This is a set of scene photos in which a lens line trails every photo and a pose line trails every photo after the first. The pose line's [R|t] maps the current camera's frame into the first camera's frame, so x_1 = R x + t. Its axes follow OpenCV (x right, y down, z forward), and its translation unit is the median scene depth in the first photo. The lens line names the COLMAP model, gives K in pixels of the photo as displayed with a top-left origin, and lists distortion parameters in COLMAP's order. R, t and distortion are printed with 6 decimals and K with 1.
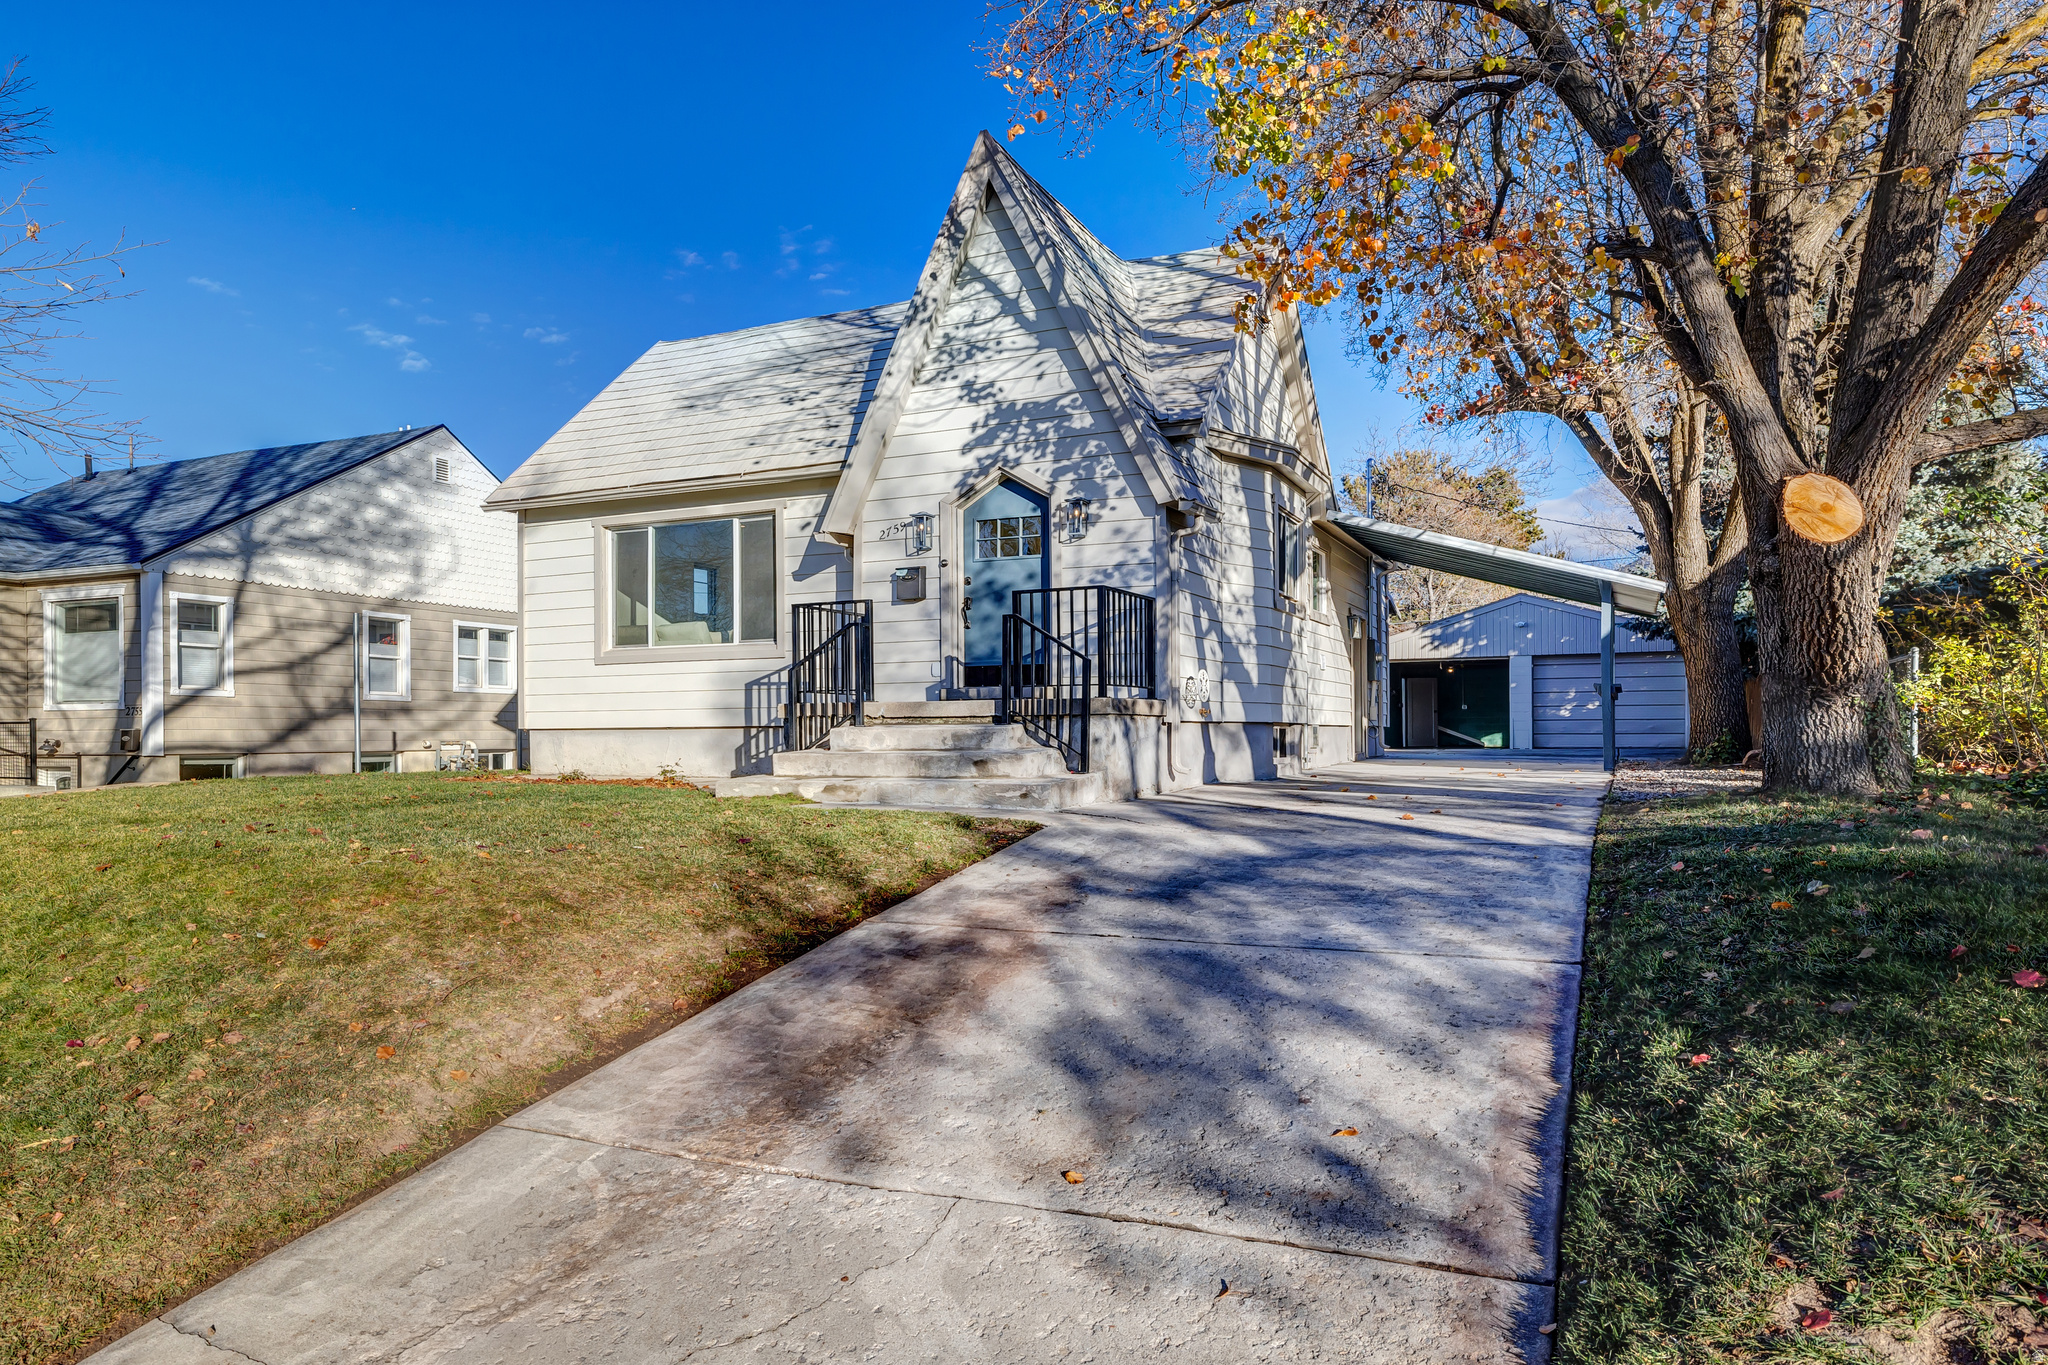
lens RADIAL K [[1685.5, 0, 1022.5], [0, 1685.5, 728.7], [0, 0, 1]] dist [0.002338, 0.003361]
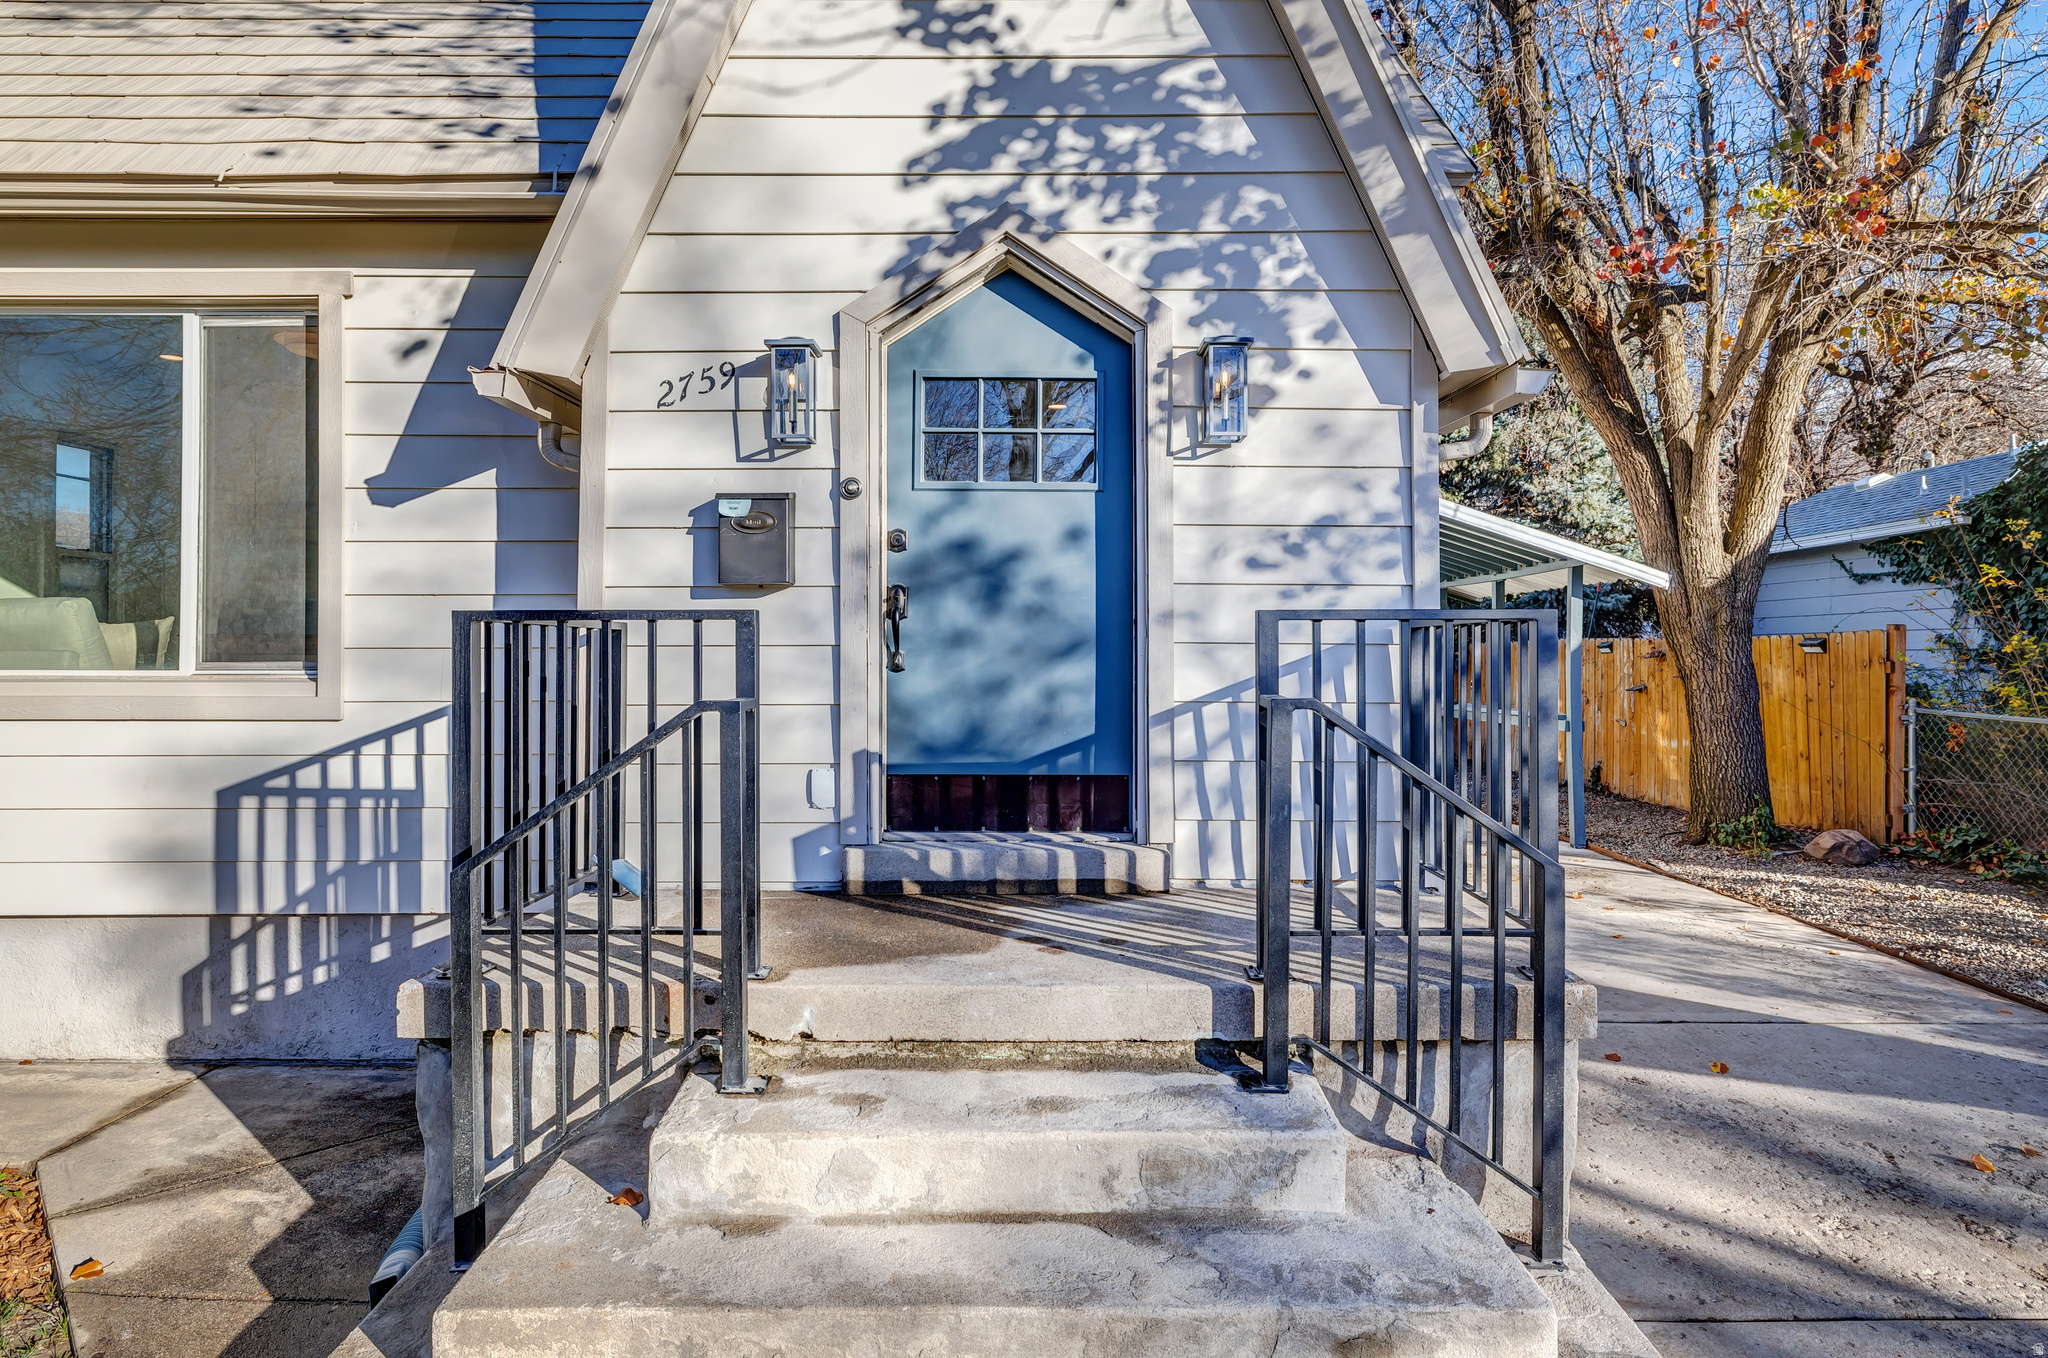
lens RADIAL K [[1685.5, 0, 1022.5], [0, 1685.5, 725.2], [0, 0, 1]] dist [0.002338, 0.003361]
pose [[0.946782, 0.022892, 0.321061, -0.124786], [-0.037139, 0.998575, 0.038320, -0.062833], [-0.319727, -0.048205, 0.946283, 0.646485]]
